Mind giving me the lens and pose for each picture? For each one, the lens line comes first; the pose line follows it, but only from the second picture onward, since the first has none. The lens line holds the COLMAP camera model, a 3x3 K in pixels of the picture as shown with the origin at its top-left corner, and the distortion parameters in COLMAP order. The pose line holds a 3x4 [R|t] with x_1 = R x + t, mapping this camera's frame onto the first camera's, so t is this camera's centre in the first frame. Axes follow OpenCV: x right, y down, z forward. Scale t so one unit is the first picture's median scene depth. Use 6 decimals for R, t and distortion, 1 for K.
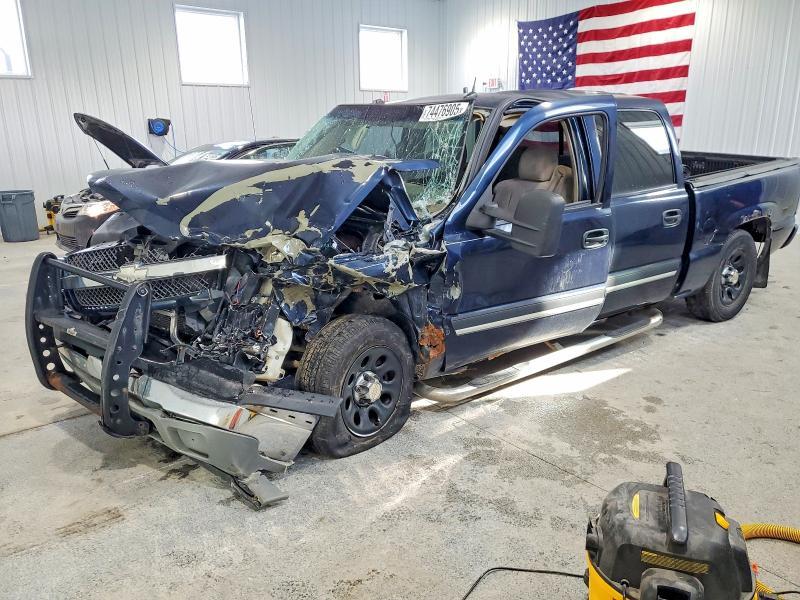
lens RADIAL K [[582.0, 0, 403.0], [0, 582.0, 299.7], [0, 0, 1]] dist [0.003542, 0.002367]
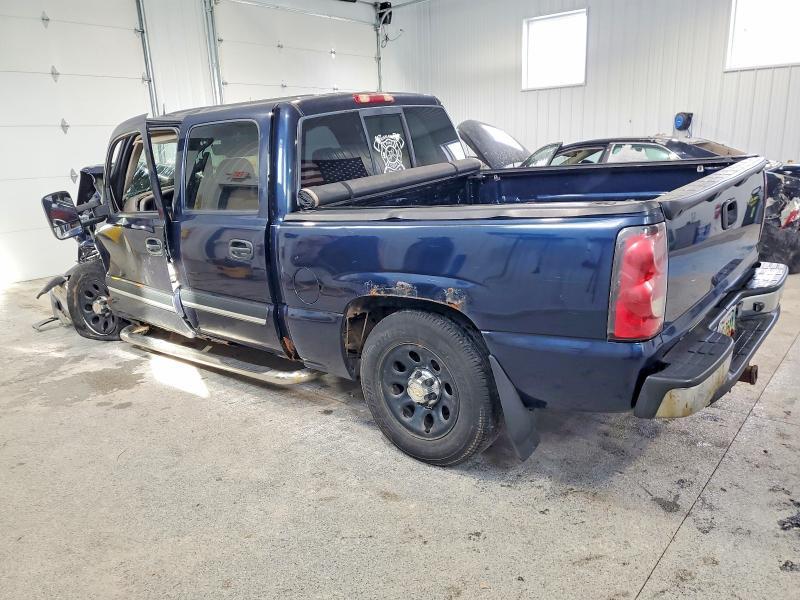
lens RADIAL K [[582.0, 0, 403.6], [0, 582.0, 299.8], [0, 0, 1]] dist [0.003542, 0.002367]
pose [[0.289463, 0.245878, -0.925070, 0.832432], [-0.225345, 0.956786, 0.183795, -0.177784], [0.930285, 0.155258, 0.332361, 0.600851]]
